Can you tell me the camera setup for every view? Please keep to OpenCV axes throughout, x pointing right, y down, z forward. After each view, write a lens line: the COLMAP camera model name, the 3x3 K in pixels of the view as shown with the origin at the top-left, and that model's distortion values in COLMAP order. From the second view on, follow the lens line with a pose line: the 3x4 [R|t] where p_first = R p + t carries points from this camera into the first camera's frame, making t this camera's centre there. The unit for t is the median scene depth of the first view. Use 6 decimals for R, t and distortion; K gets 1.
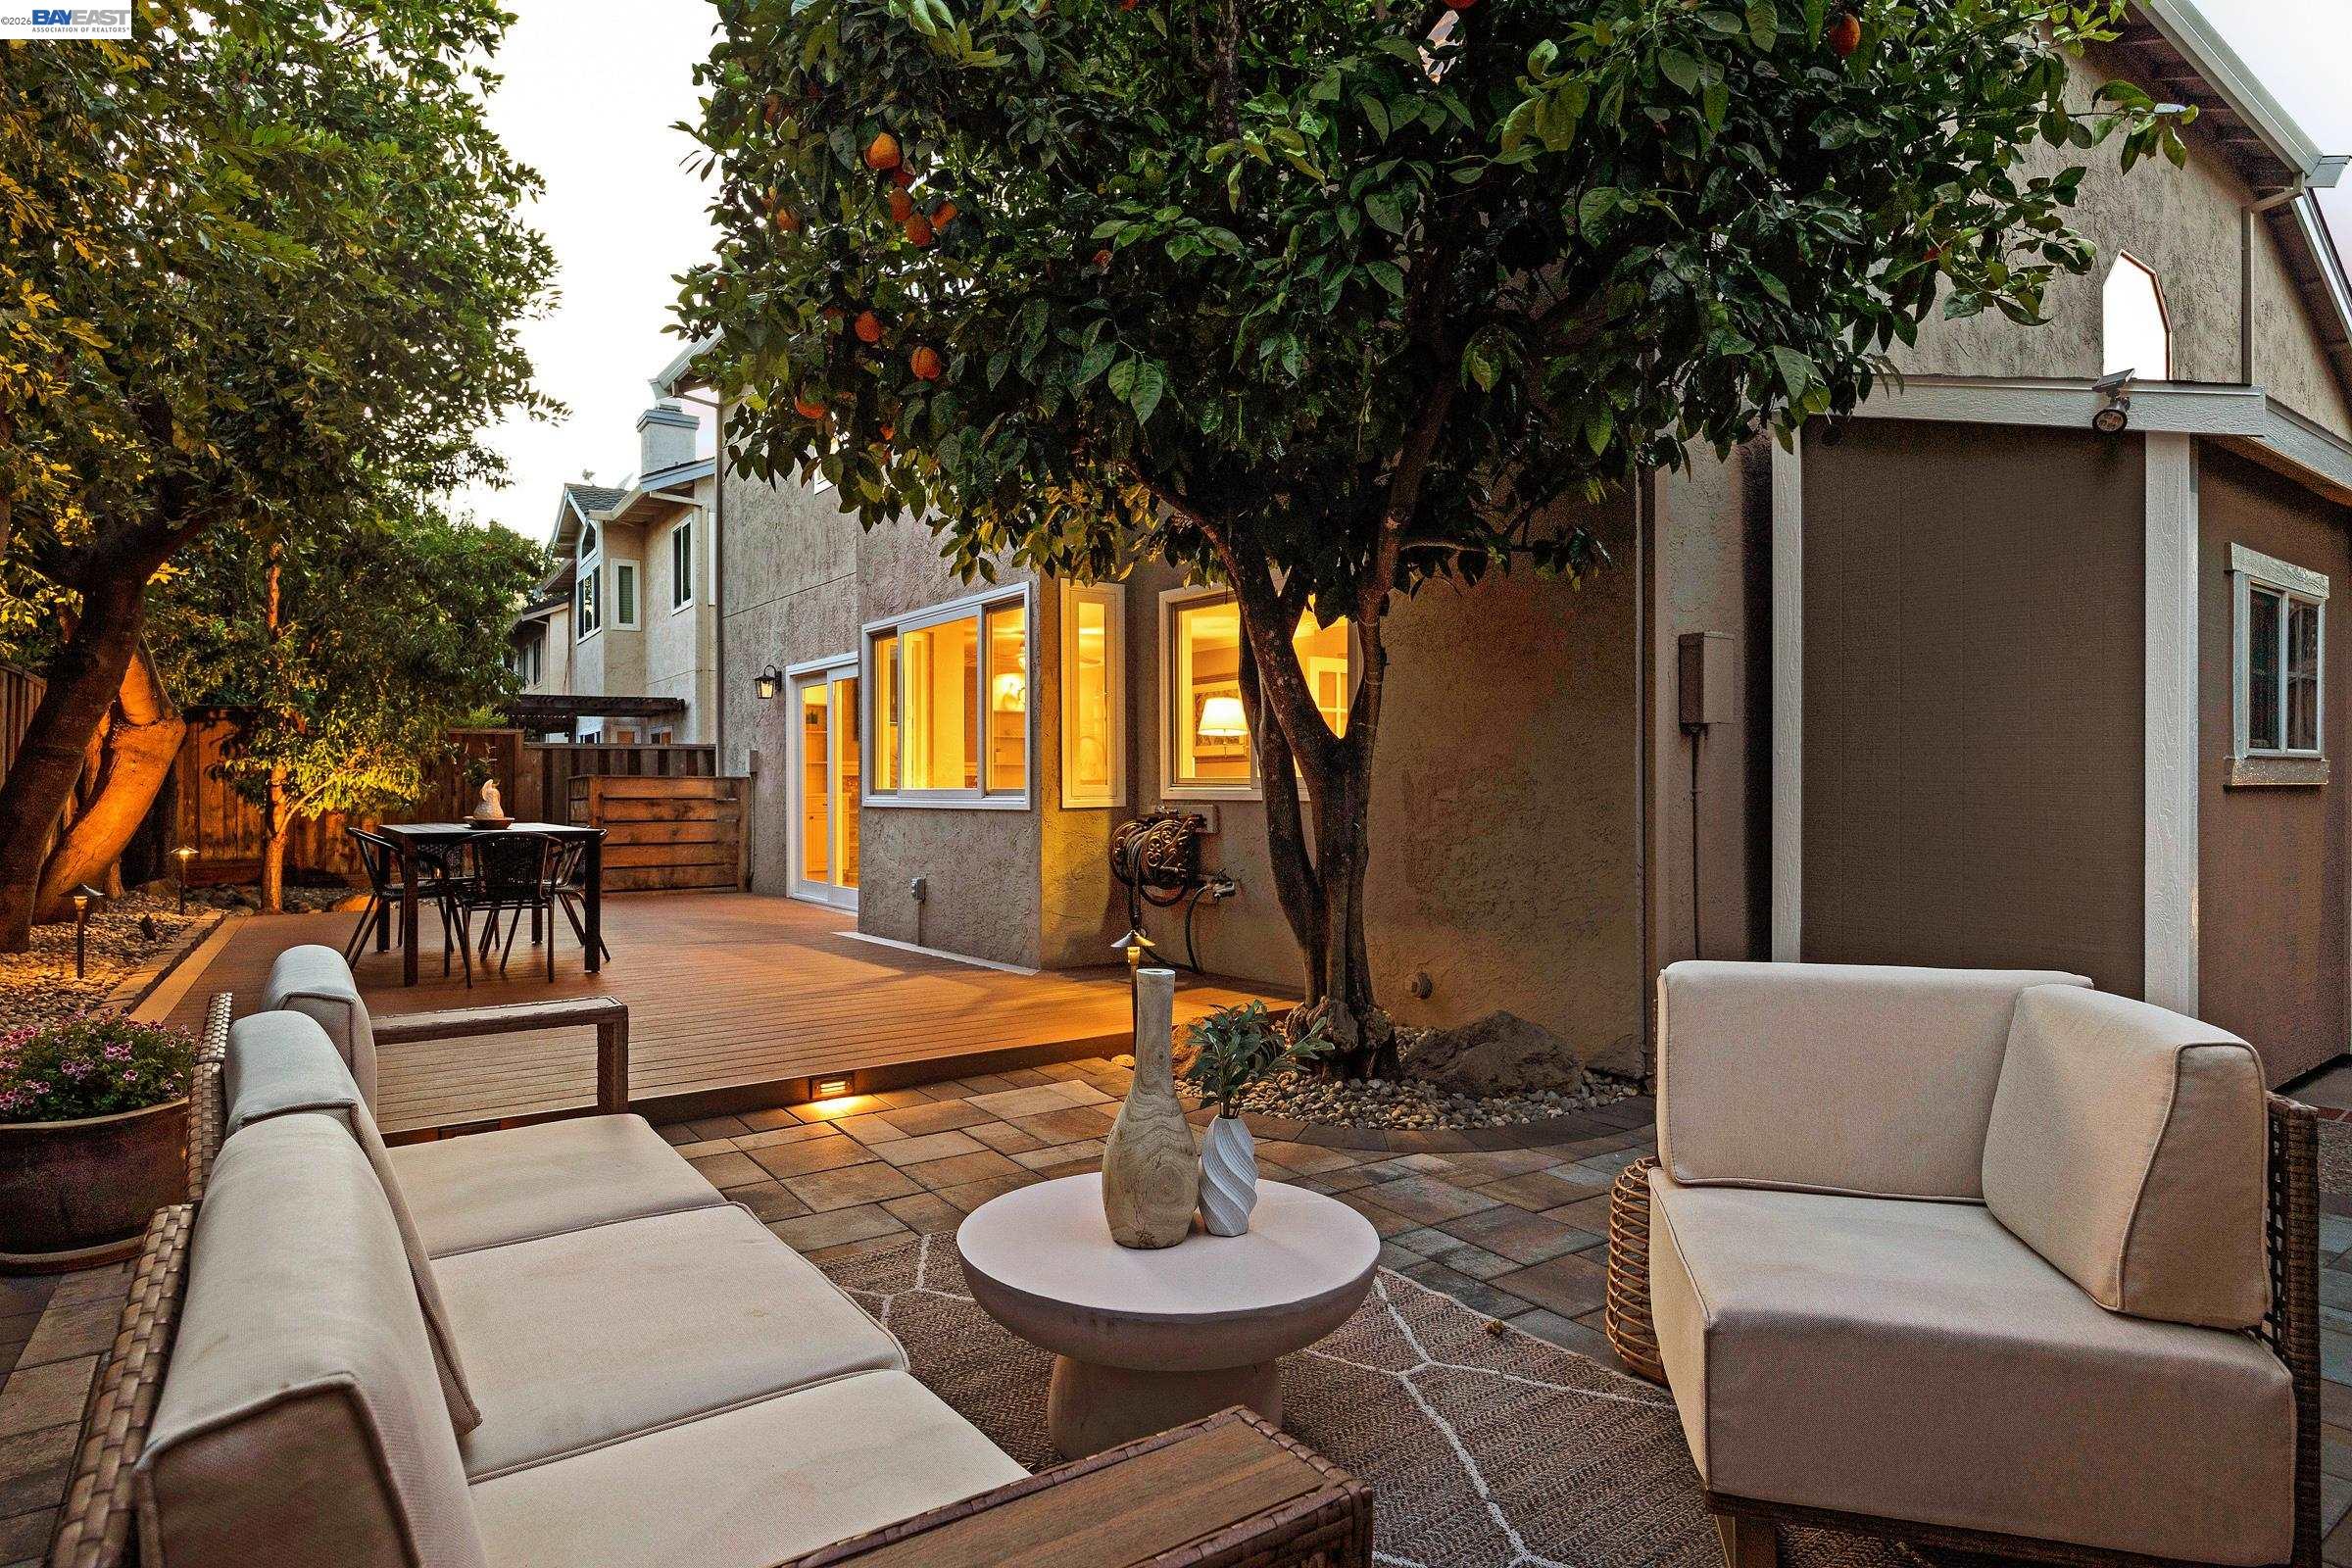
lens RADIAL K [[1294.6, 0, 1176.0], [0, 1294.6, 784.0], [0, 0, 1]] dist [-0.003857, -0.001312]
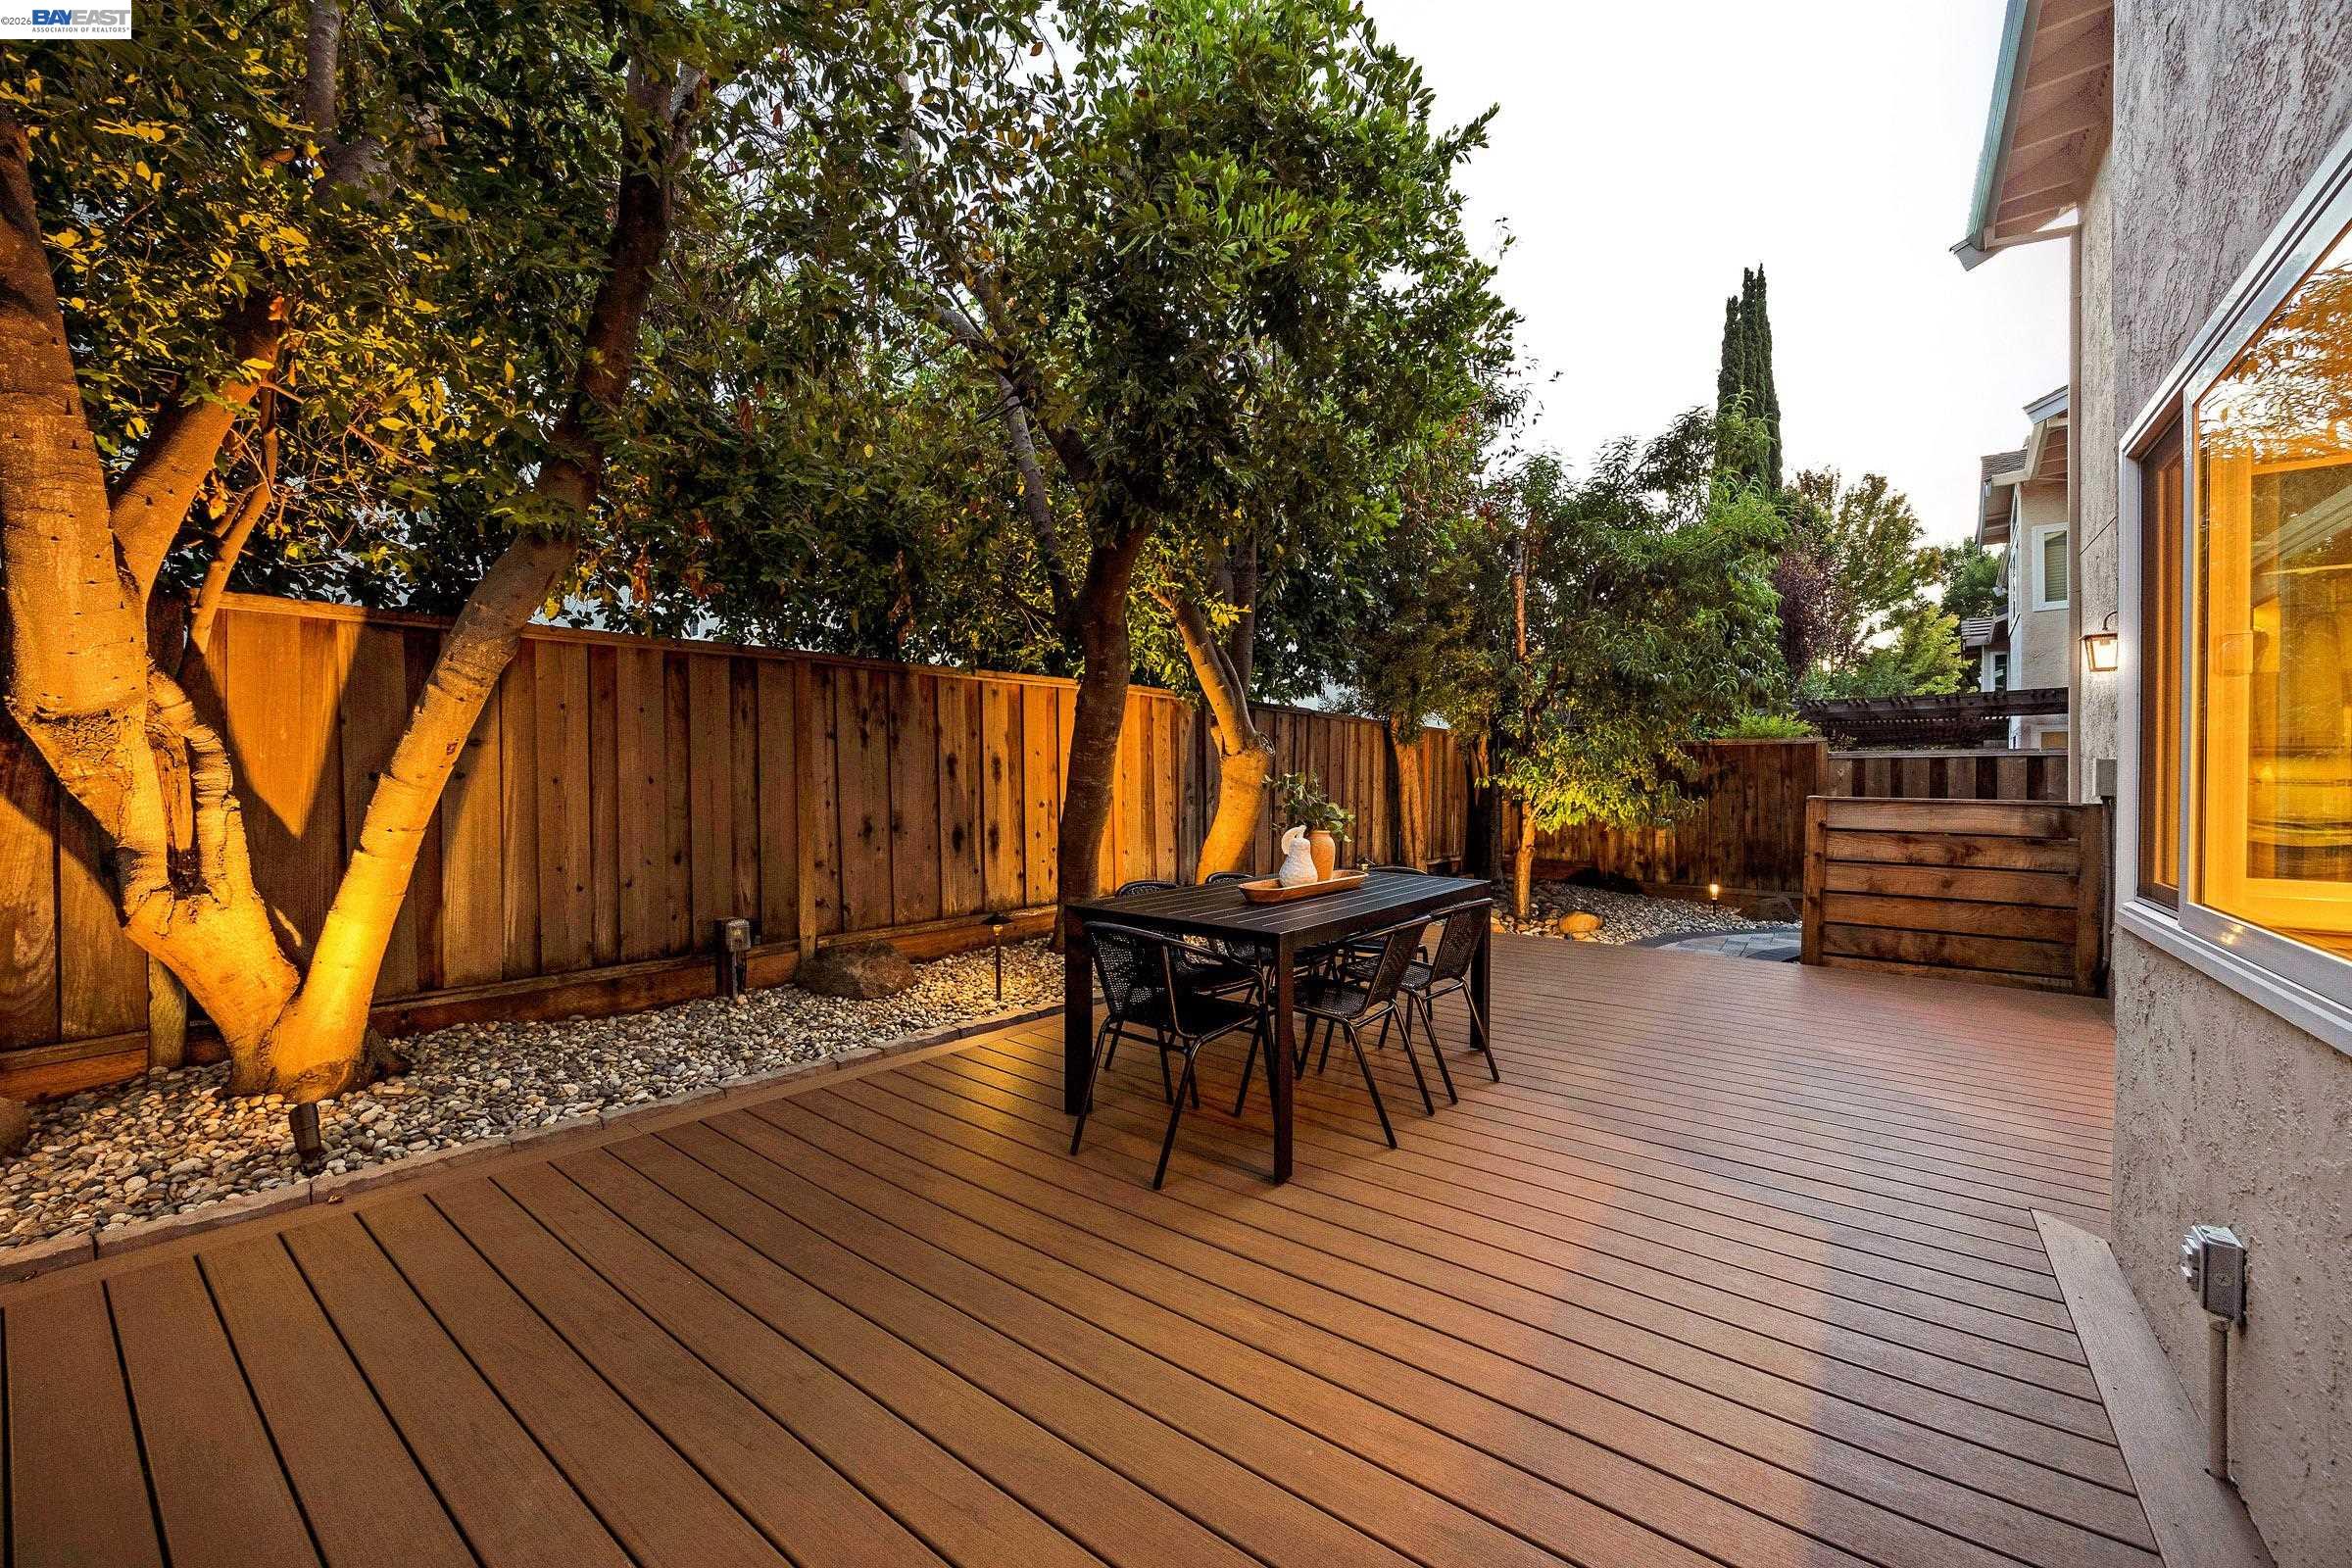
lens RADIAL K [[893.9, 0, 1176.0], [0, 893.9, 784.0], [0, 0, 1]] dist [-0.001808, -0.000116]
pose [[0.279220, 0.009388, -0.960181, -0.051481], [-0.001761, 0.999956, 0.009265, -0.018512], [0.960226, -0.000896, 0.279224, 0.485829]]
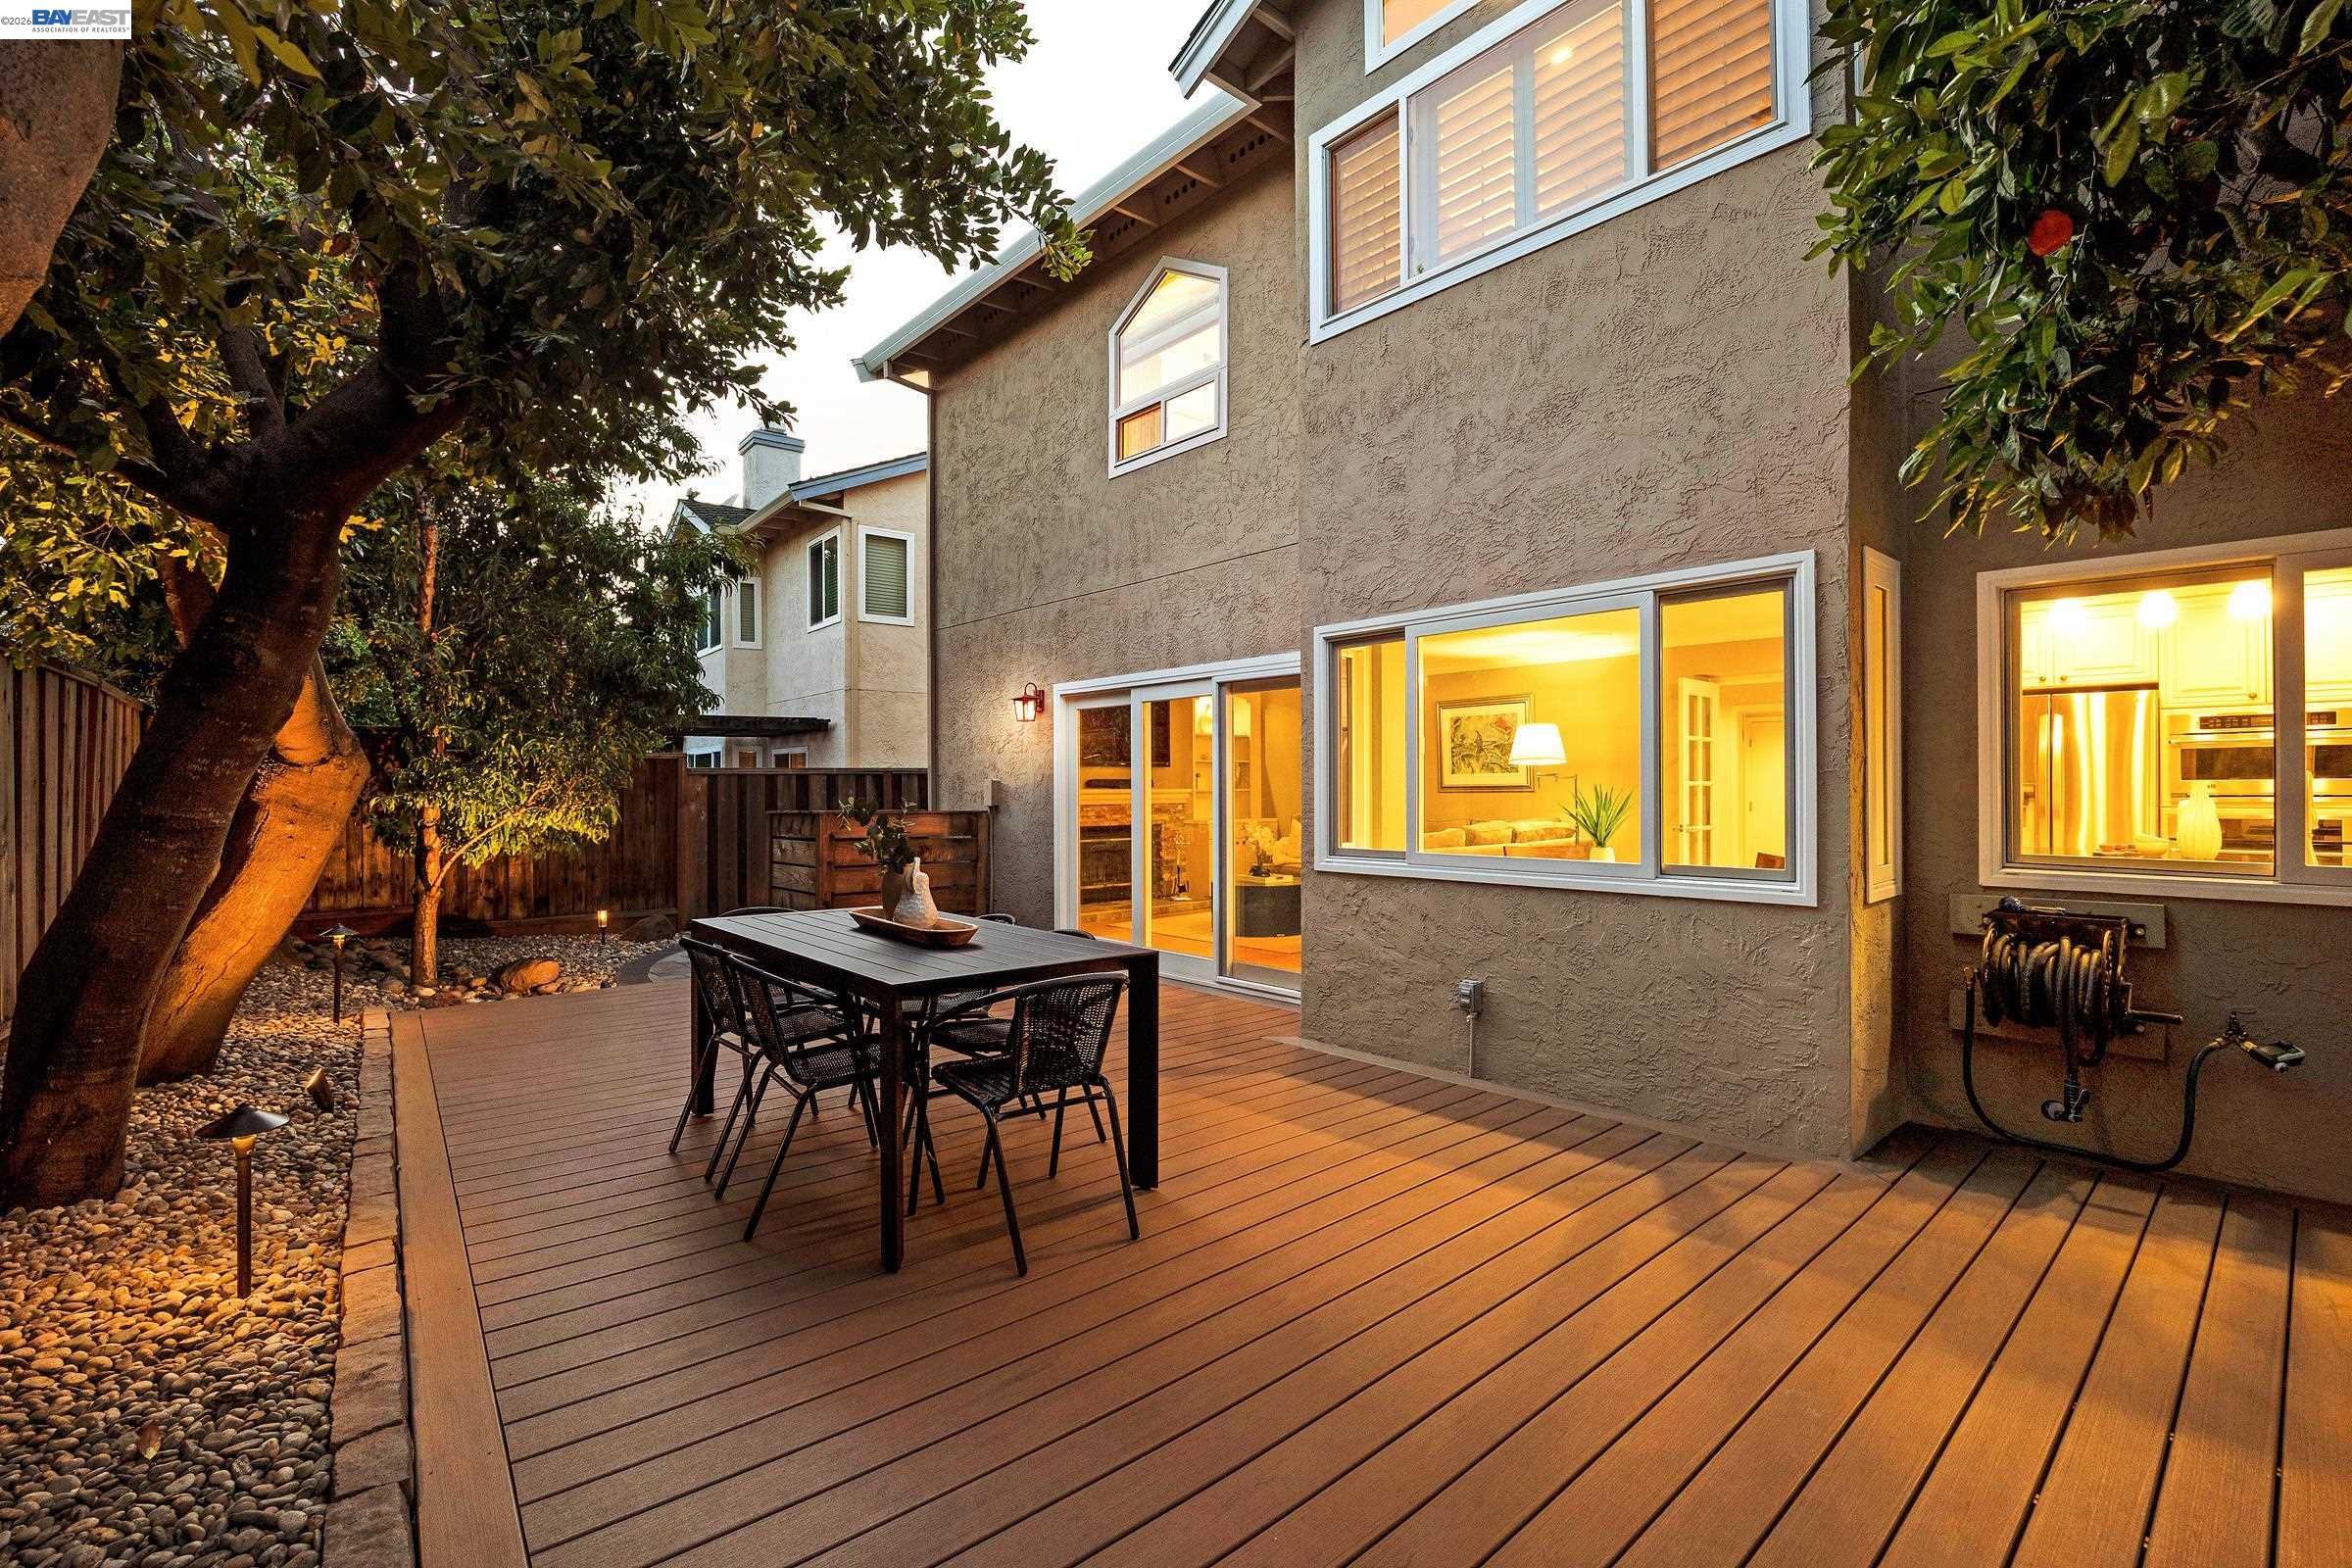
lens RADIAL K [[1048.4, 0, 1176.0], [0, 1048.4, 784.0], [0, 0, 1]] dist [-0.011408, 0.000335]
pose [[0.996602, -0.000558, 0.082363, -0.272656], [0.000730, 0.999998, -0.002066, -0.022903], [-0.082362, 0.002119, 0.996600, 0.297876]]
